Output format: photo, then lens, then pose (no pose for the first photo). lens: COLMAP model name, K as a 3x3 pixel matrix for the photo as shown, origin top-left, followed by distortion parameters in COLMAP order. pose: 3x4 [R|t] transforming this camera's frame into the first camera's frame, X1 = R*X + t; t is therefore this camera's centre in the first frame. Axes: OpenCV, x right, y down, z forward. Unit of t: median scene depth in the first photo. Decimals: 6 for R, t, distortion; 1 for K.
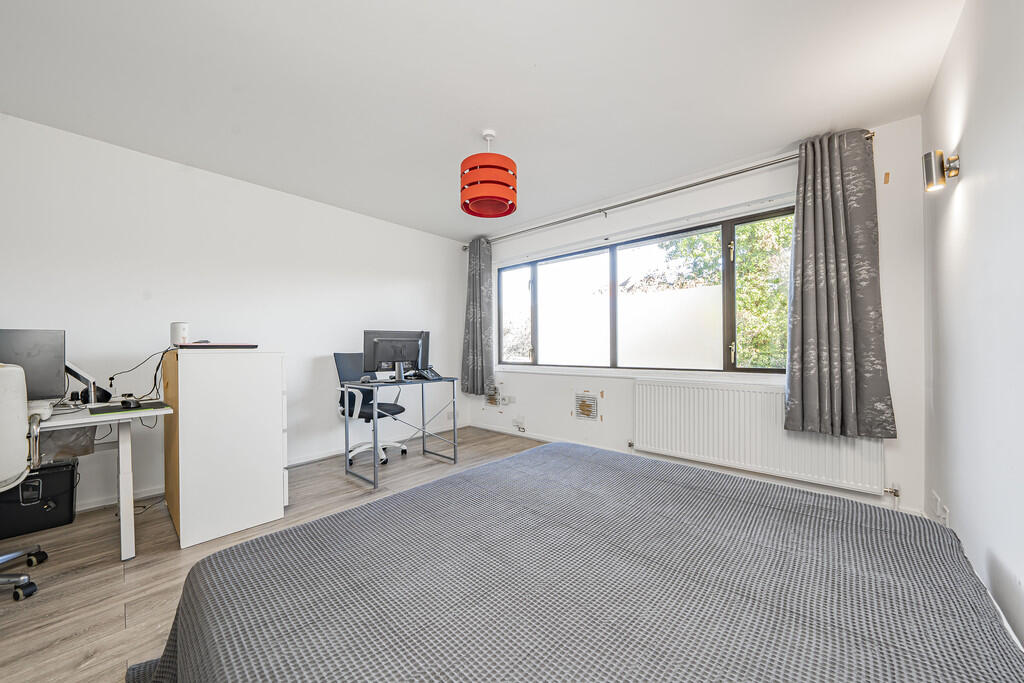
lens RADIAL K [[352.8, 0, 510.9], [0, 352.8, 346.2], [0, 0, 1]] dist [-0.012982, -0.000171]
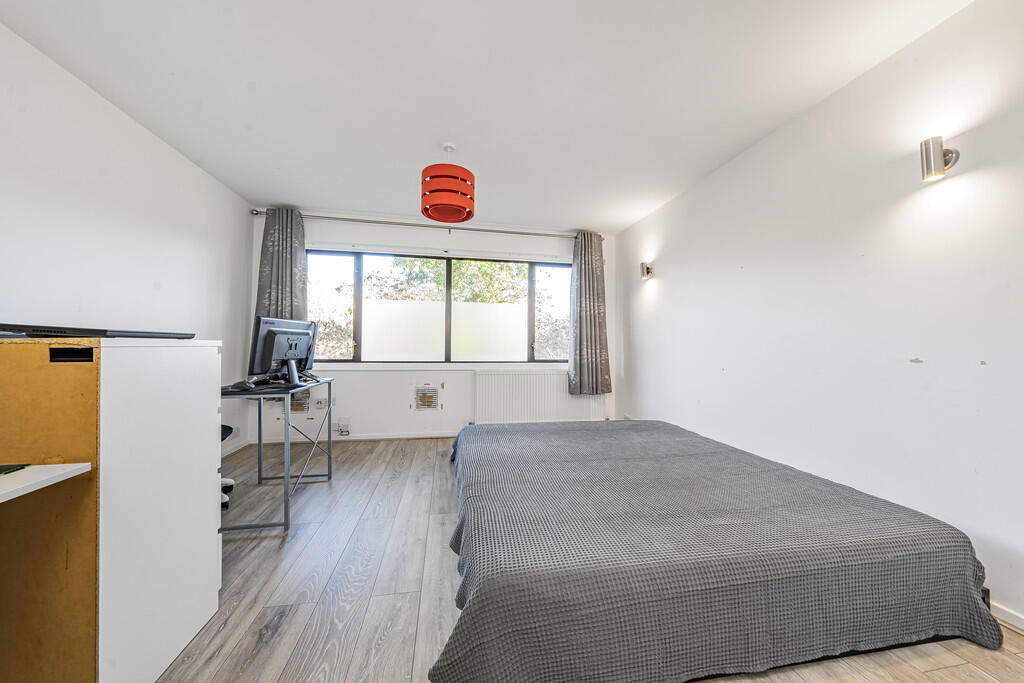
lens RADIAL K [[352.8, 0, 514.4], [0, 352.8, 340.9], [0, 0, 1]] dist [-0.012982, -0.000171]
pose [[0.613001, 0.016173, 0.789917, -0.564551], [-0.020309, 0.999783, -0.004710, -0.009578], [-0.789821, -0.013155, 0.613196, 0.123614]]
